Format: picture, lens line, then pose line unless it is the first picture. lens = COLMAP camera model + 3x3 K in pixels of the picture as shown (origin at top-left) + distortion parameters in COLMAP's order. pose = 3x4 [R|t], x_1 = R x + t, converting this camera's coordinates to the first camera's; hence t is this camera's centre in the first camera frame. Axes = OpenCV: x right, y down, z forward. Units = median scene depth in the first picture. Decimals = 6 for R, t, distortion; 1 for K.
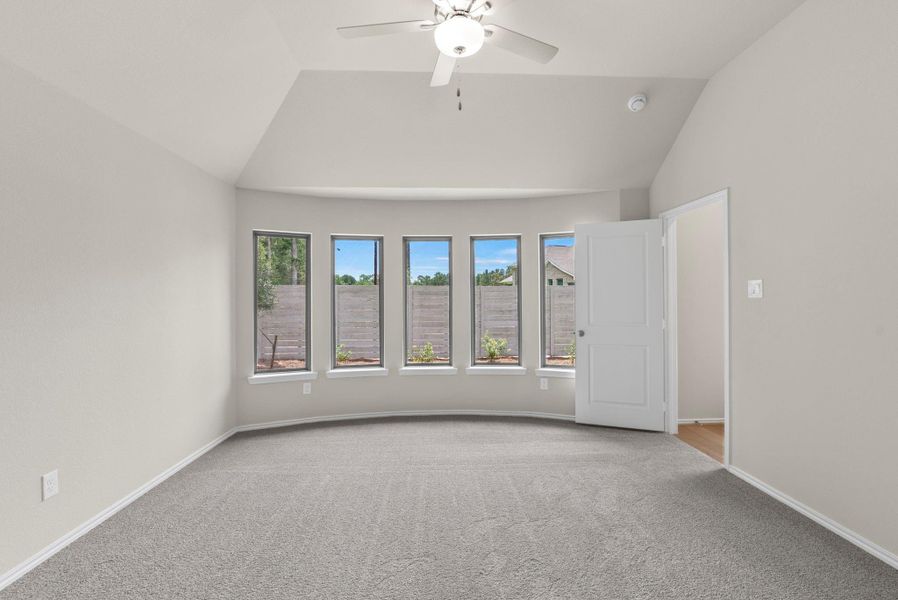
lens RADIAL K [[419.2, 0, 454.4], [0, 419.2, 296.6], [0, 0, 1]] dist [-0.003207, -0.000161]
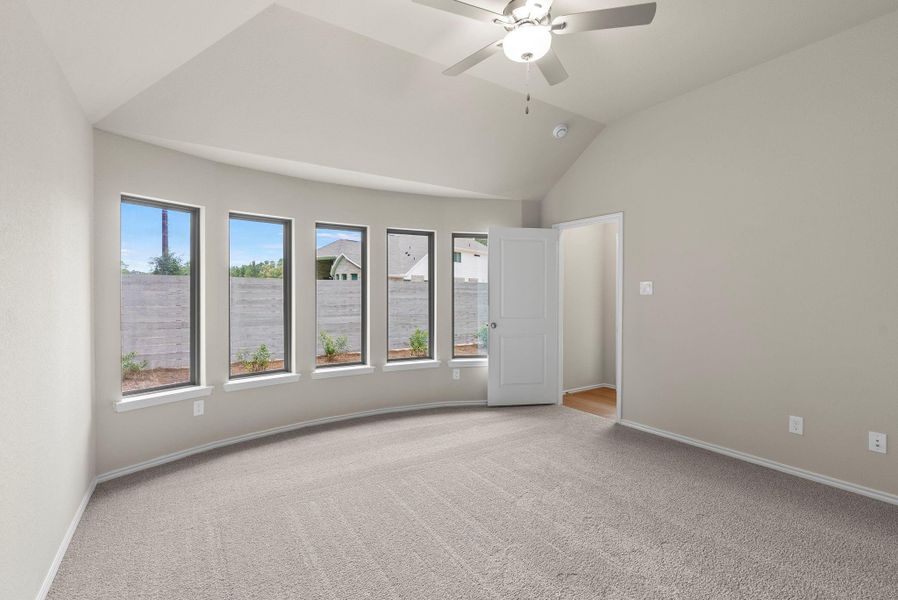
lens RADIAL K [[419.2, 0, 454.4], [0, 419.2, 296.6], [0, 0, 1]] dist [-0.003207, -0.000161]
pose [[0.852663, 0.004069, 0.522446, -0.369122], [-0.010314, 0.999906, 0.009045, 0.002469], [-0.522360, -0.013100, 0.852625, 0.105194]]
